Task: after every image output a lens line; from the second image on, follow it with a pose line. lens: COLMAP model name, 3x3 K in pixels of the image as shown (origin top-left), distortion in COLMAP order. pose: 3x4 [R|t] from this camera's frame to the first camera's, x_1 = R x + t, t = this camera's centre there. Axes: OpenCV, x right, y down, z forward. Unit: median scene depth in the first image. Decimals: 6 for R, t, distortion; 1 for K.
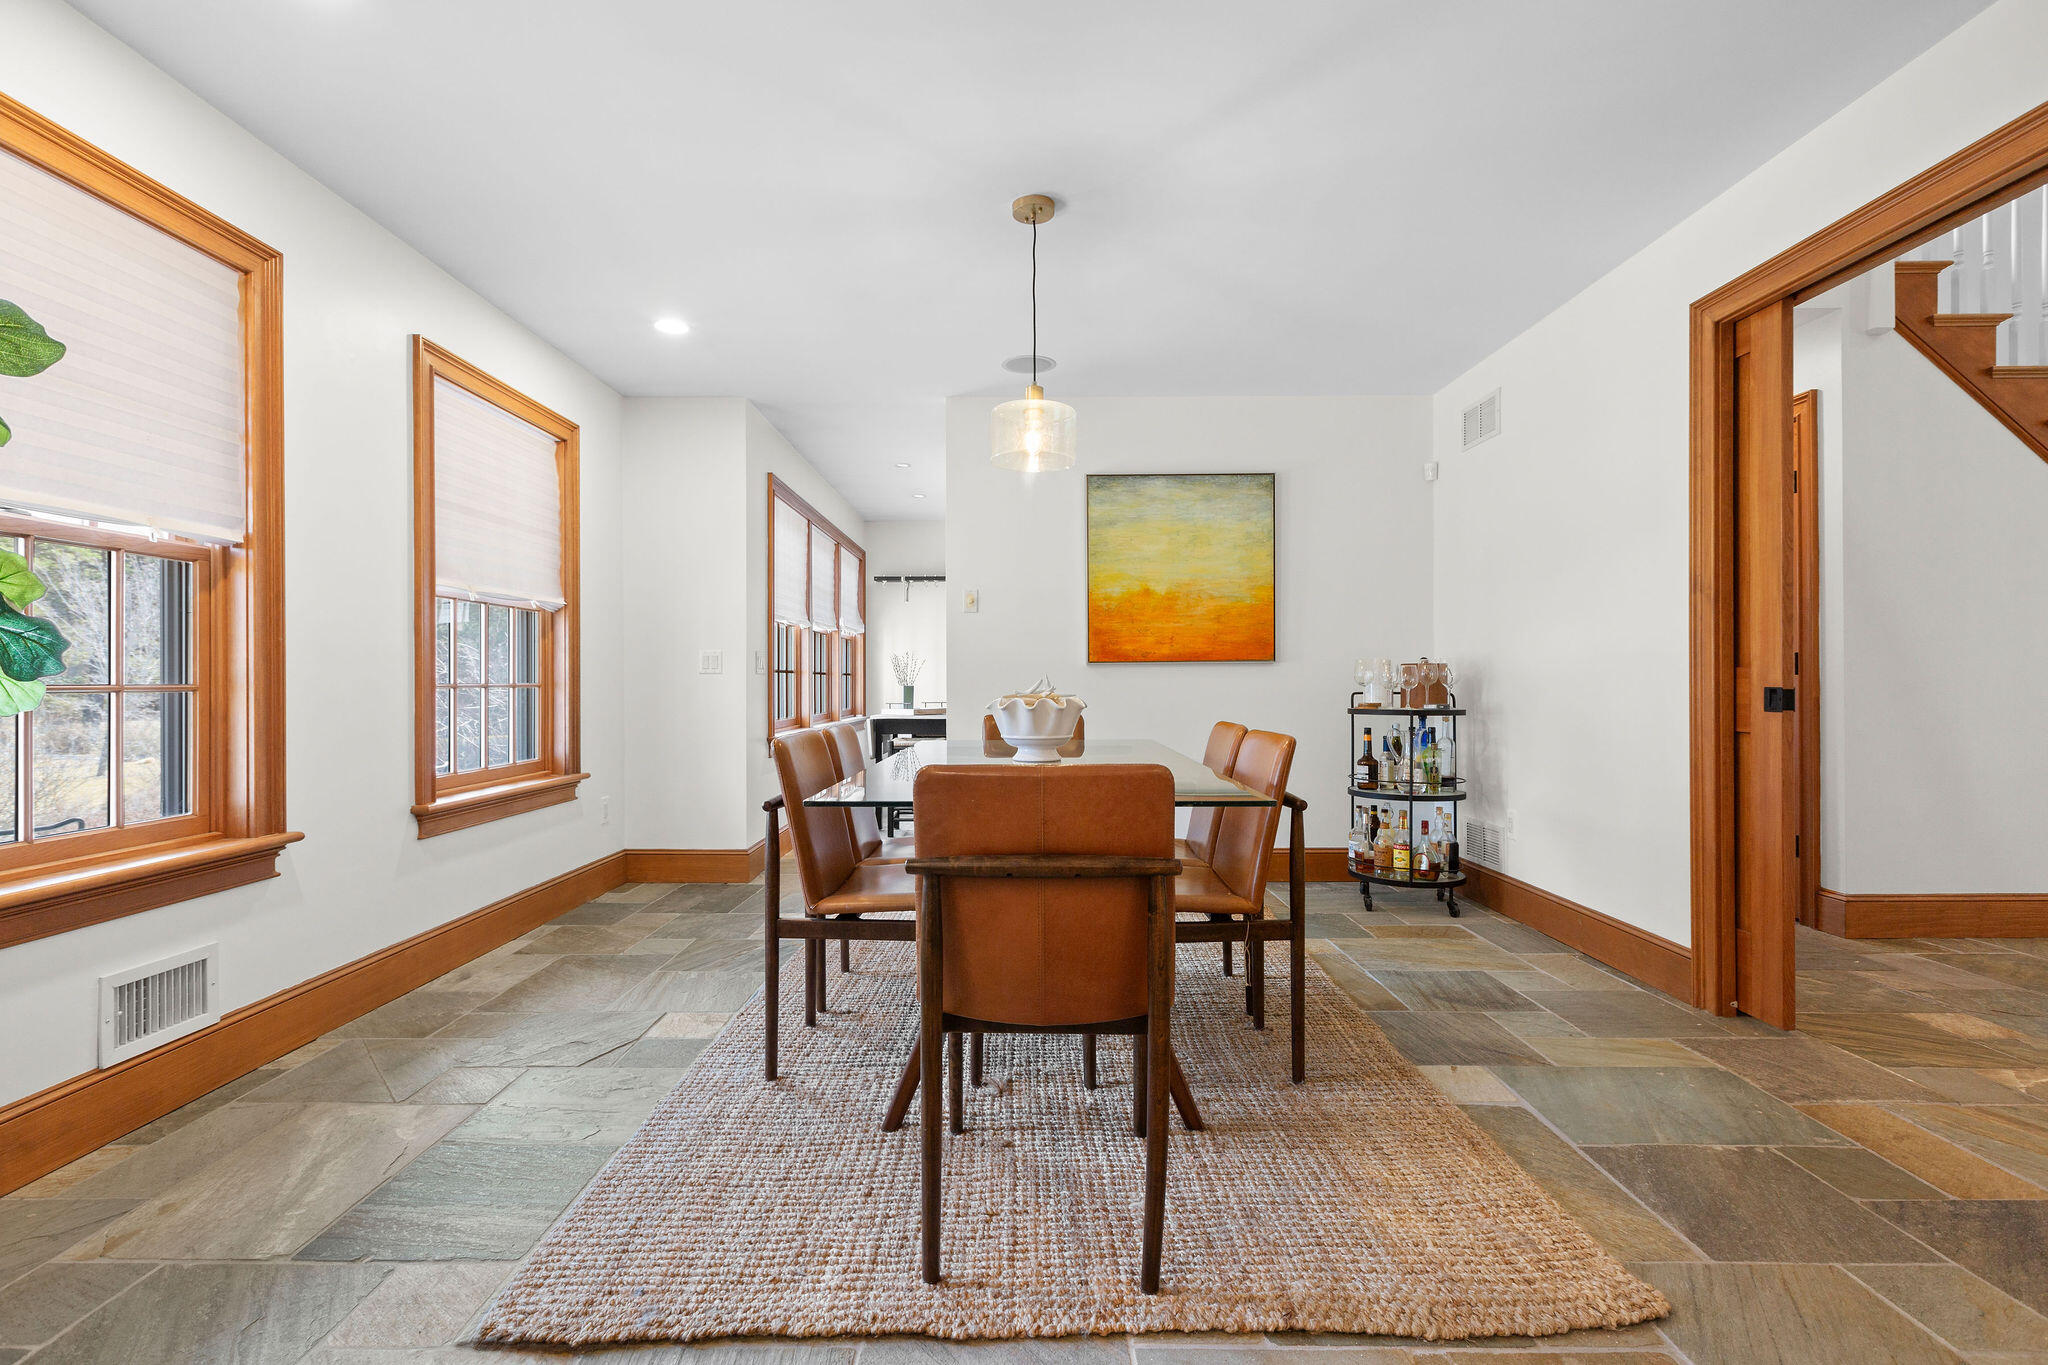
lens RADIAL K [[938.8, 0, 1019.9], [0, 938.8, 687.6], [0, 0, 1]] dist [0.002083, -0.000551]
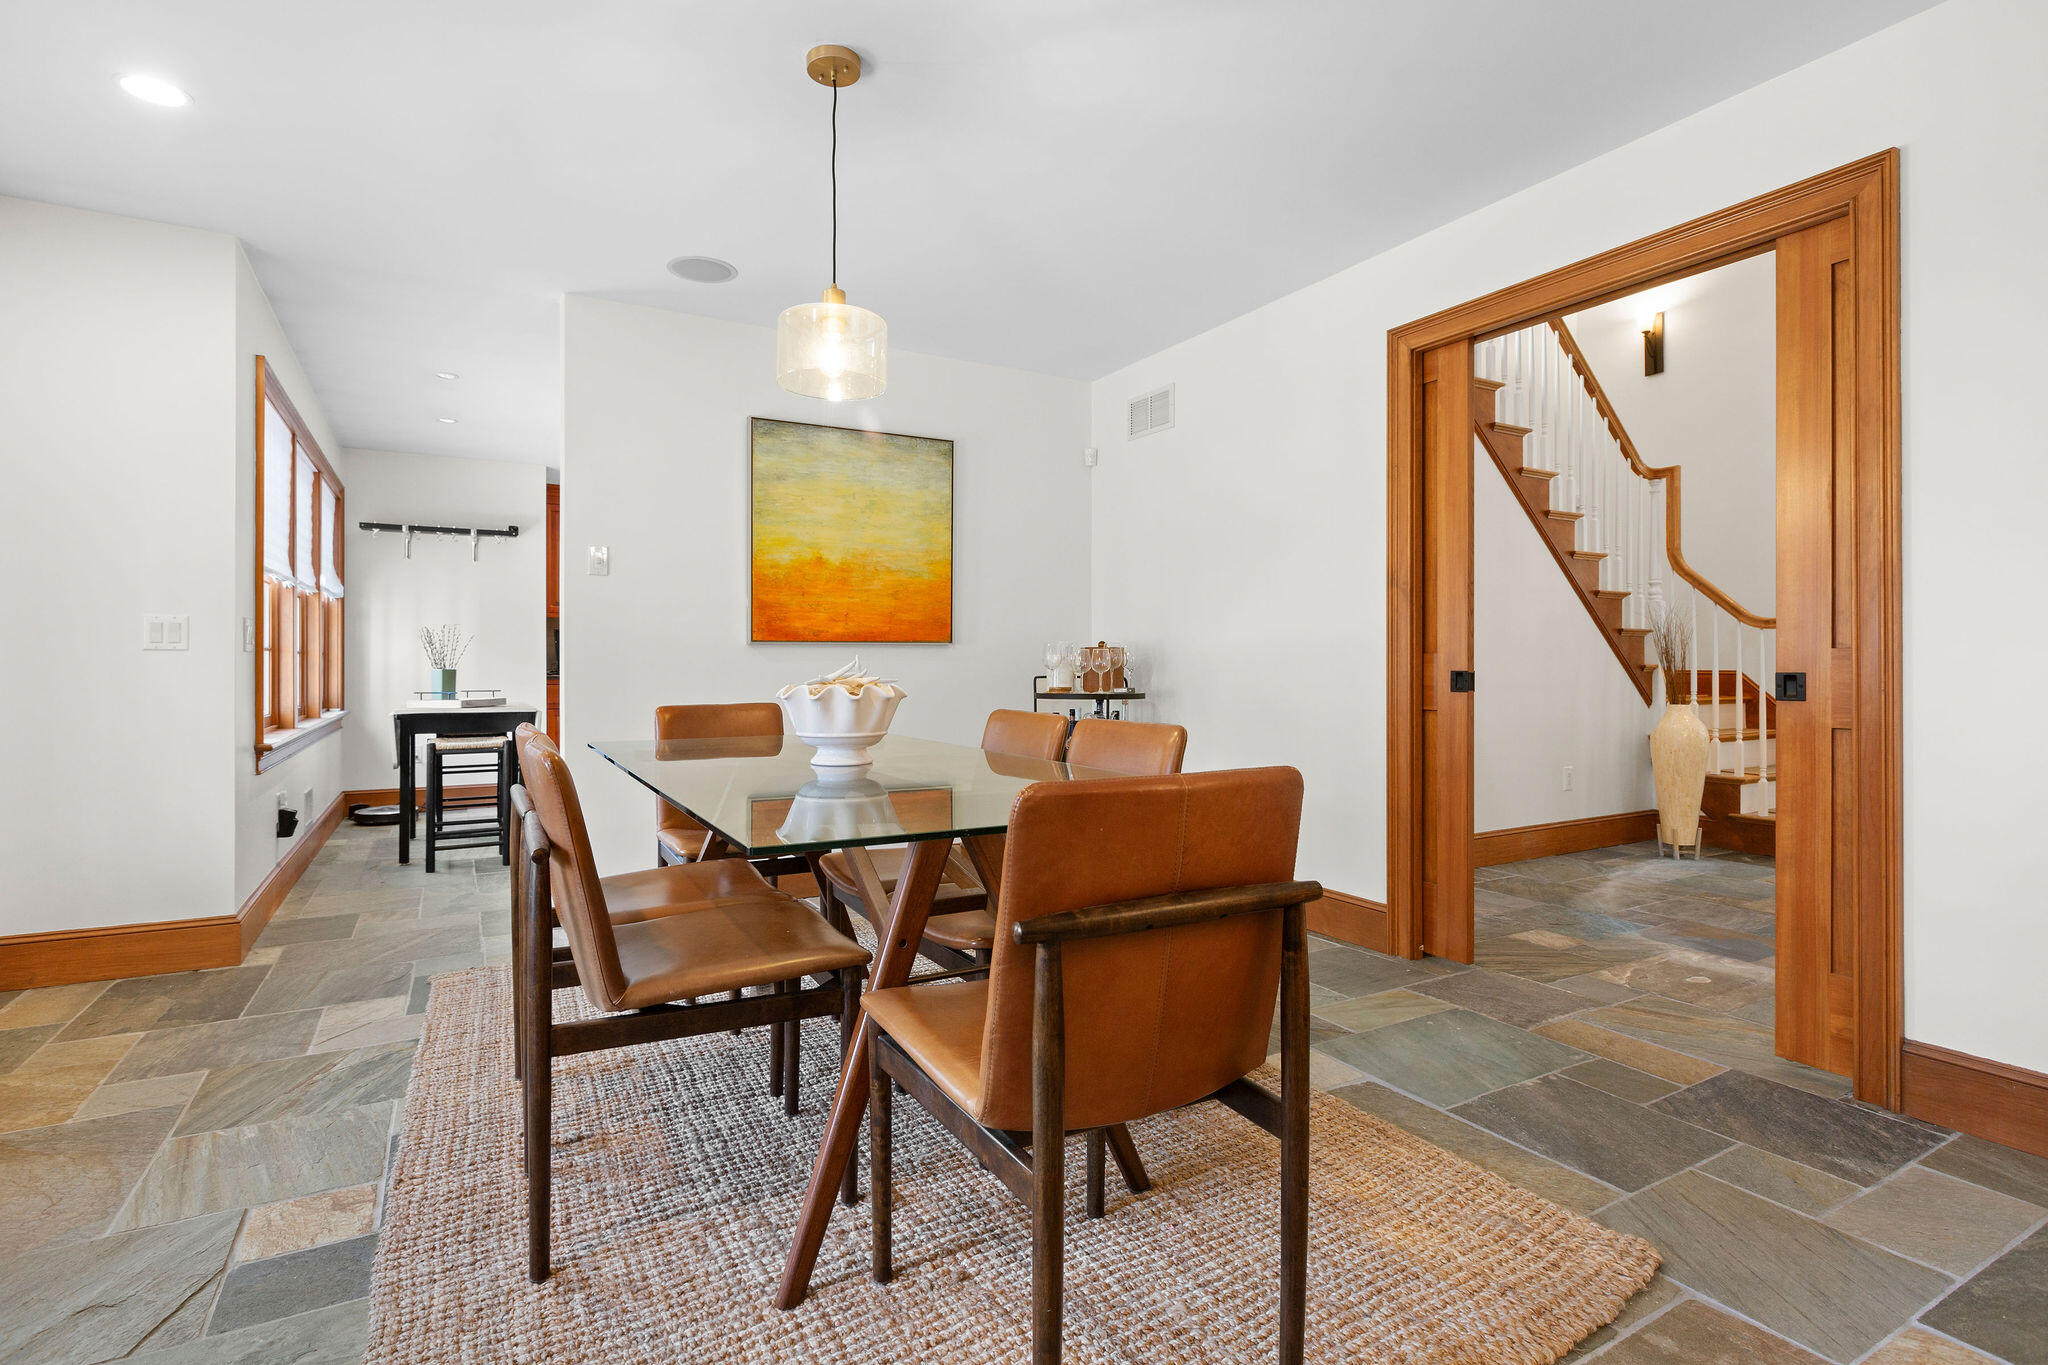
lens RADIAL K [[983.4, 0, 1031.9], [0, 983.4, 669.4], [0, 0, 1]] dist [-0.006290, 0.000391]
pose [[0.868226, 0.000331, 0.496169, -0.165315], [0.000610, 0.999998, -0.001735, -0.000262], [-0.496169, 0.001809, 0.868224, 0.132932]]
